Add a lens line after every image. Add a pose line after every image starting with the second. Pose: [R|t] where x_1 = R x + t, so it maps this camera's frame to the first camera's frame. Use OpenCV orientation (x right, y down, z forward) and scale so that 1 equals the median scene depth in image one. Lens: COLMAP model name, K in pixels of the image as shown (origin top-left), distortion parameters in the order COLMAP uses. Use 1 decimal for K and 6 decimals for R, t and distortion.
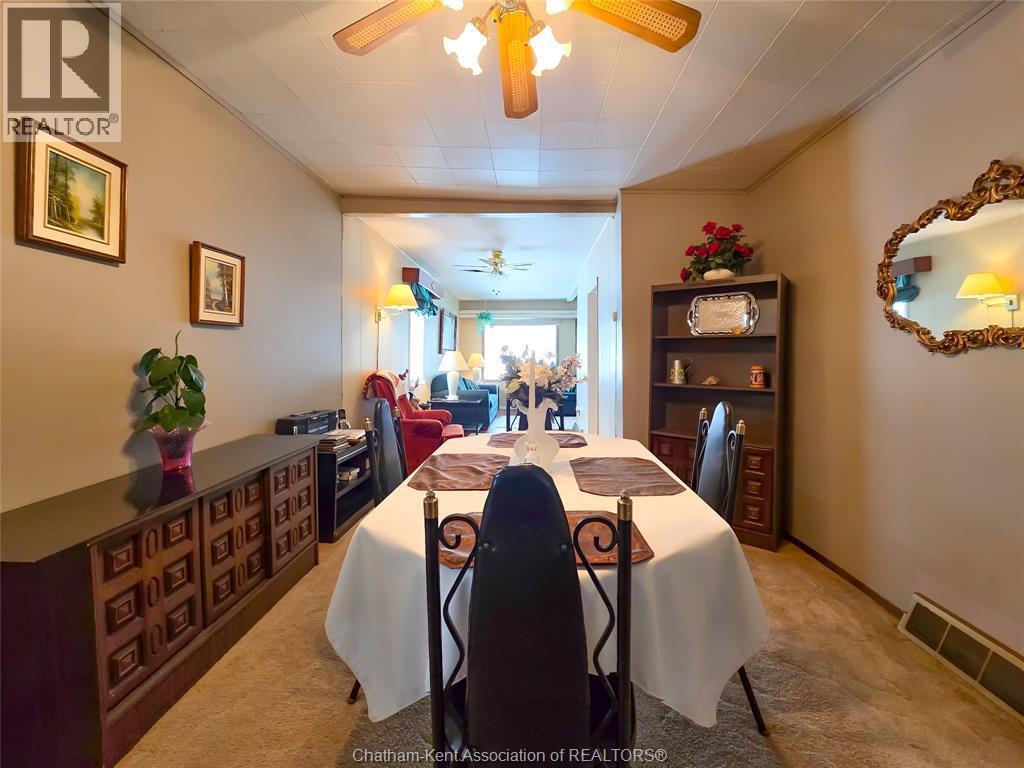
lens RADIAL K [[431.2, 0, 512.4], [0, 431.2, 374.1], [0, 0, 1]] dist [0.000194, -0.000034]
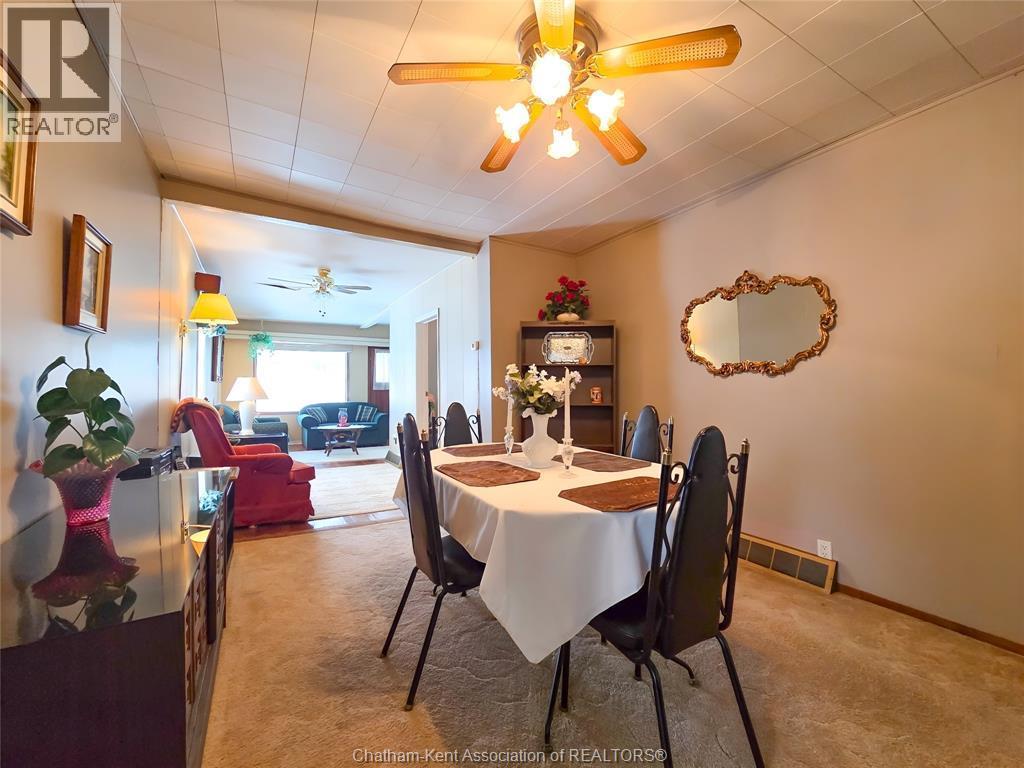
lens RADIAL K [[439.5, 0, 513.2], [0, 439.5, 395.9], [0, 0, 1]] dist [0.001833, -0.000129]
pose [[0.844385, -0.011660, 0.535610, -0.383661], [0.024160, 0.999575, -0.016327, 0.023221], [-0.535192, 0.026727, 0.844307, -0.018395]]
